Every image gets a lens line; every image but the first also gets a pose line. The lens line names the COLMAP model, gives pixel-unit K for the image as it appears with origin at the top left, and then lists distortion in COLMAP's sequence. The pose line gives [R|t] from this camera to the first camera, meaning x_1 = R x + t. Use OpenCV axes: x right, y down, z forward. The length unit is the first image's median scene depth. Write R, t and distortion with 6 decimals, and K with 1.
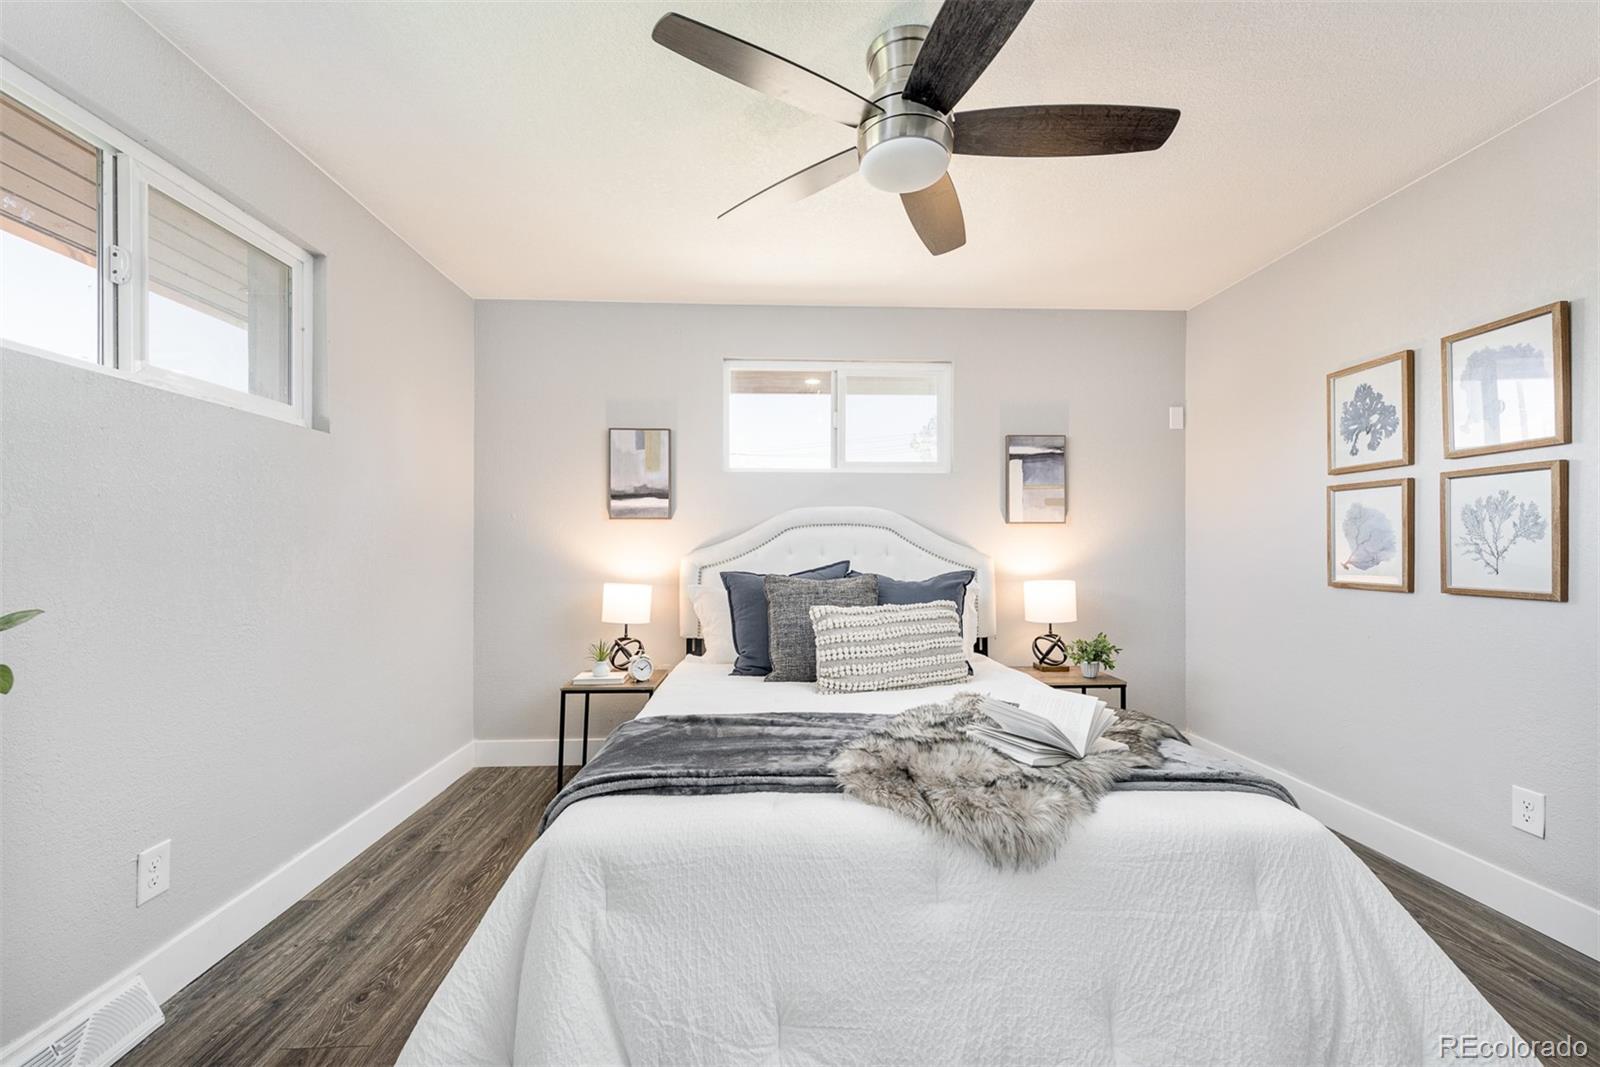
lens RADIAL K [[652.7, 0, 802.6], [0, 652.7, 550.5], [0, 0, 1]] dist [0.008796, -0.000142]
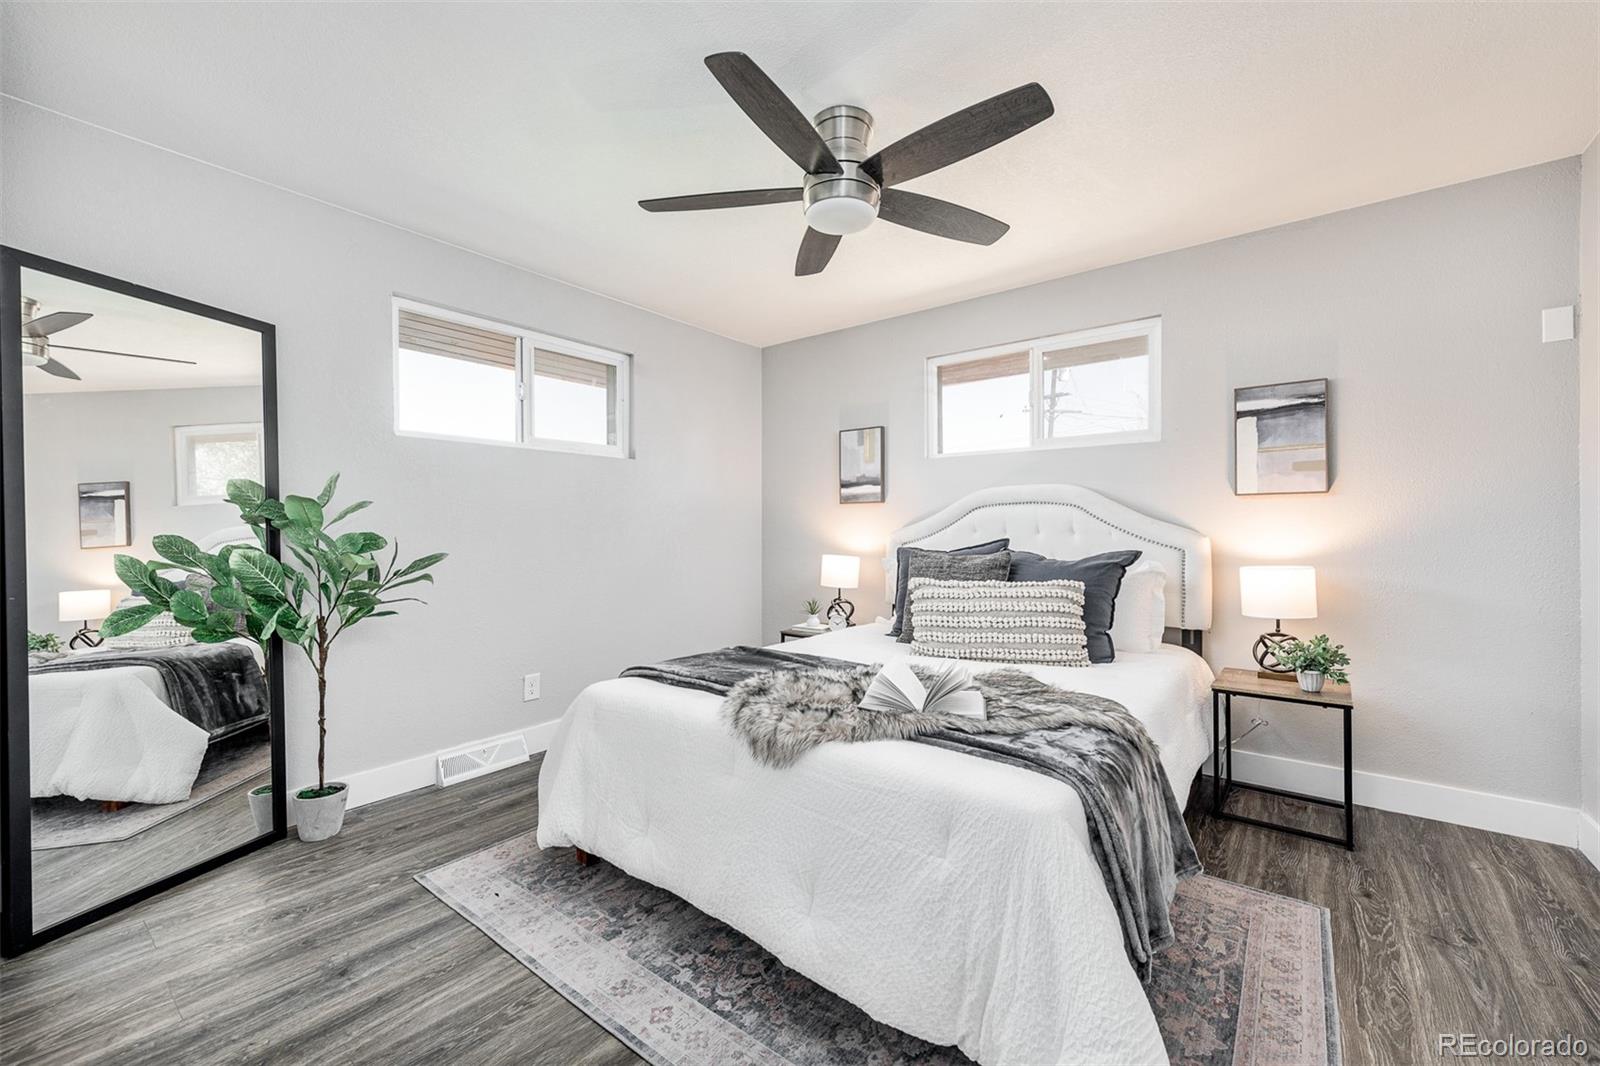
lens RADIAL K [[649.6, 0, 800.0], [0, 649.6, 533.0], [0, 0, 1]] dist [0.011314, -0.000213]
pose [[0.755631, 0.002384, -0.654993, 0.458863], [0.000723, 0.999990, 0.004474, 0.001928], [0.654997, -0.003854, 0.755621, 0.013428]]
